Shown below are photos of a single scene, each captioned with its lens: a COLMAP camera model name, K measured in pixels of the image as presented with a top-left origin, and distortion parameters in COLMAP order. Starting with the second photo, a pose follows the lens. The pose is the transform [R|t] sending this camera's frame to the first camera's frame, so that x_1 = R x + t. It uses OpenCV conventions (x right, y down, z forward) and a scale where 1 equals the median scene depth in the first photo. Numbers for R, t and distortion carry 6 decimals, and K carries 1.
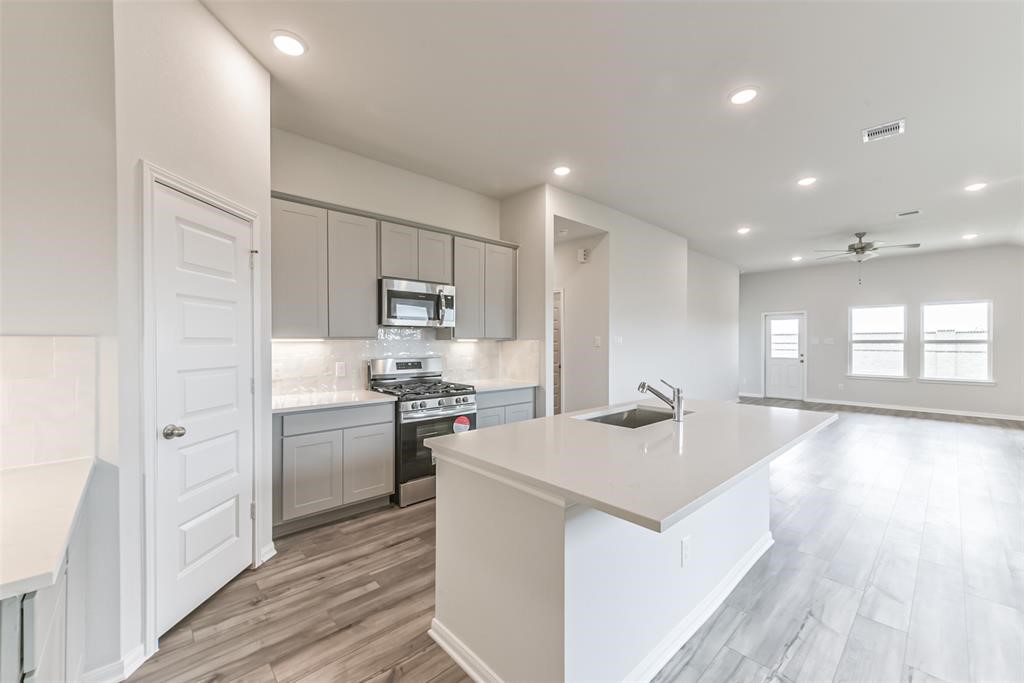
lens RADIAL K [[405.1, 0, 516.5], [0, 405.1, 343.8], [0, 0, 1]] dist [0.009825, 0.000364]
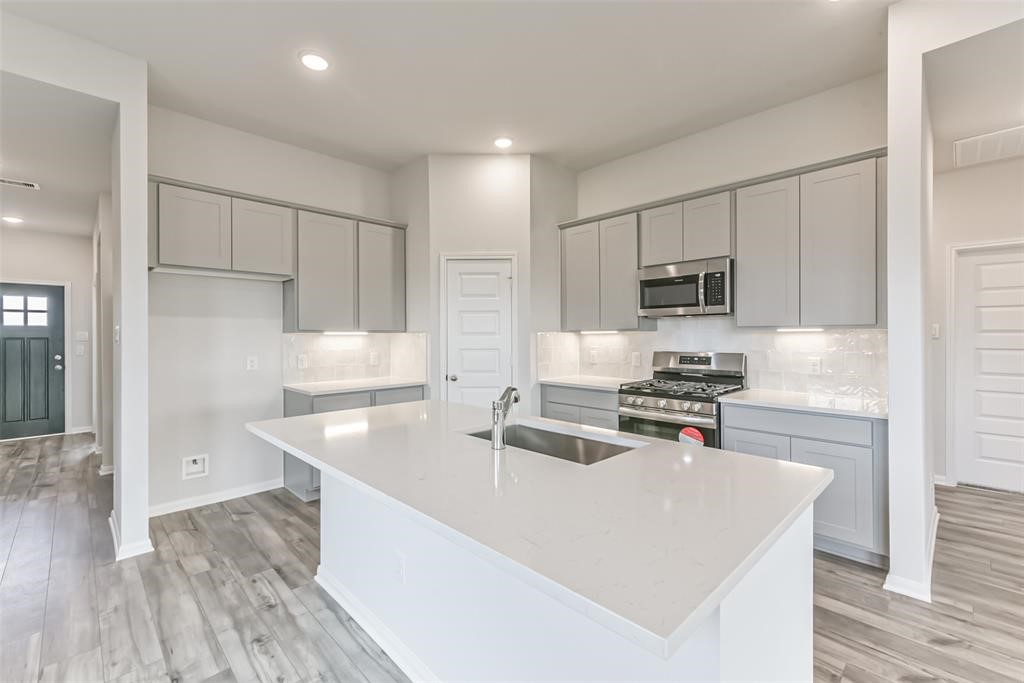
lens RADIAL K [[445.0, 0, 508.8], [0, 445.0, 335.6], [0, 0, 1]] dist [0.014789, -0.000312]
pose [[0.020482, 0.000436, -0.999790, 0.496474], [0.002701, 0.999996, 0.000491, -0.000212], [0.999787, -0.002711, 0.020481, 0.430933]]
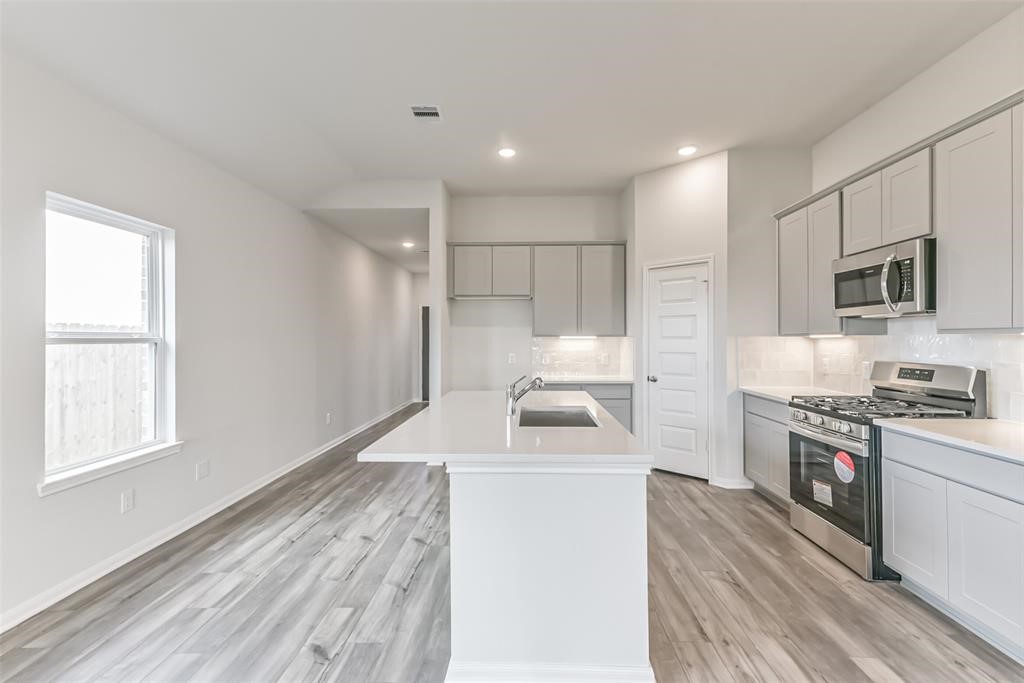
lens RADIAL K [[485.7, 0, 510.5], [0, 485.7, 338.2], [0, 0, 1]] dist [0.032324, 0.000470]
pose [[-0.706733, 0.000644, -0.707480, 0.552073], [0.000816, 1.000000, 0.000095, -0.003085], [0.707480, -0.000510, -0.706733, 0.810946]]
